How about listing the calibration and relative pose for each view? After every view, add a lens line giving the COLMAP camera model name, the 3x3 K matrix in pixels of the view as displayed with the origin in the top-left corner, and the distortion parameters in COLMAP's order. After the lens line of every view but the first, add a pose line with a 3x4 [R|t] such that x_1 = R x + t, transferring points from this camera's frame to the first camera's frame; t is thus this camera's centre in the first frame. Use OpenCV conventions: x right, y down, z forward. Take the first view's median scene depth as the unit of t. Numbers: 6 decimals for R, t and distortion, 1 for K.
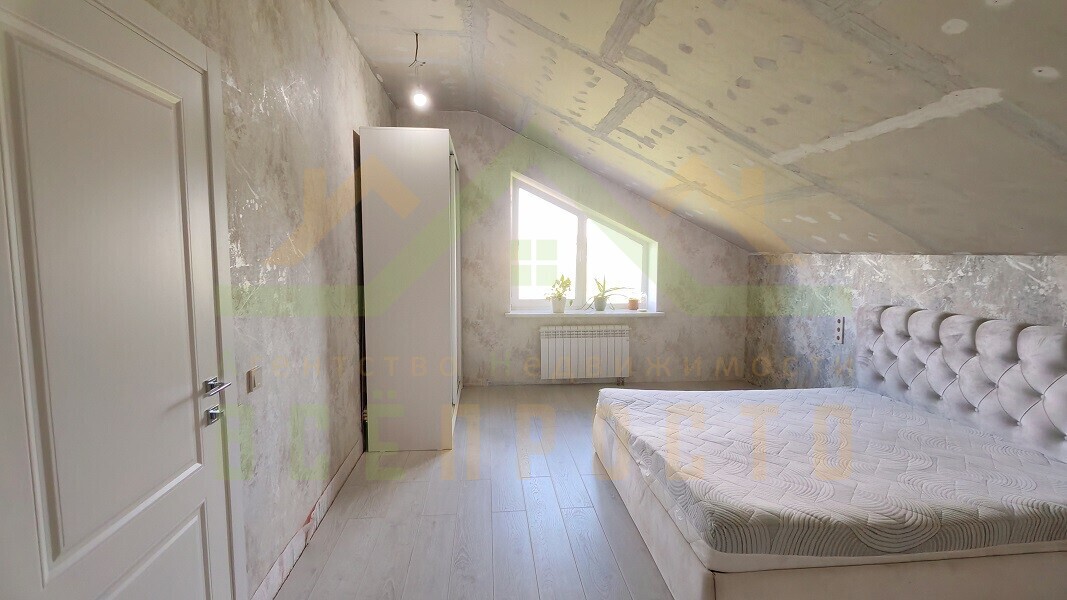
lens RADIAL K [[471.2, 0, 533.5], [0, 471.2, 300.0], [0, 0, 1]] dist [0.002131, 0.000305]
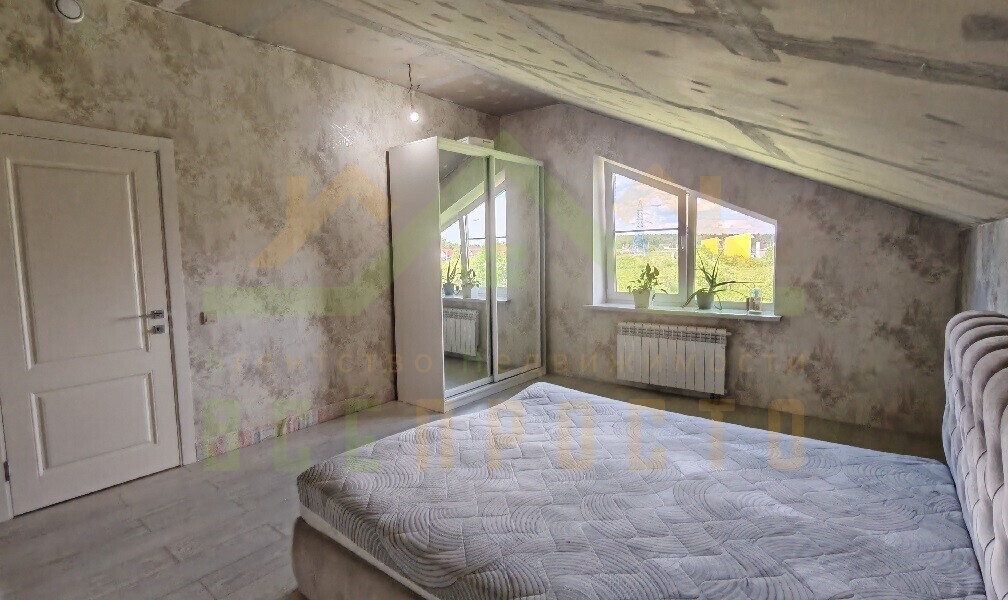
lens RADIAL K [[483.7, 0, 504.0], [0, 483.7, 300.0], [0, 0, 1]] dist [-0.003923, -0.000437]
pose [[0.711355, 0.047767, -0.701208, 0.502132], [-0.046646, 0.998697, 0.020712, 0.005885], [0.701283, 0.017975, 0.712656, 0.172105]]
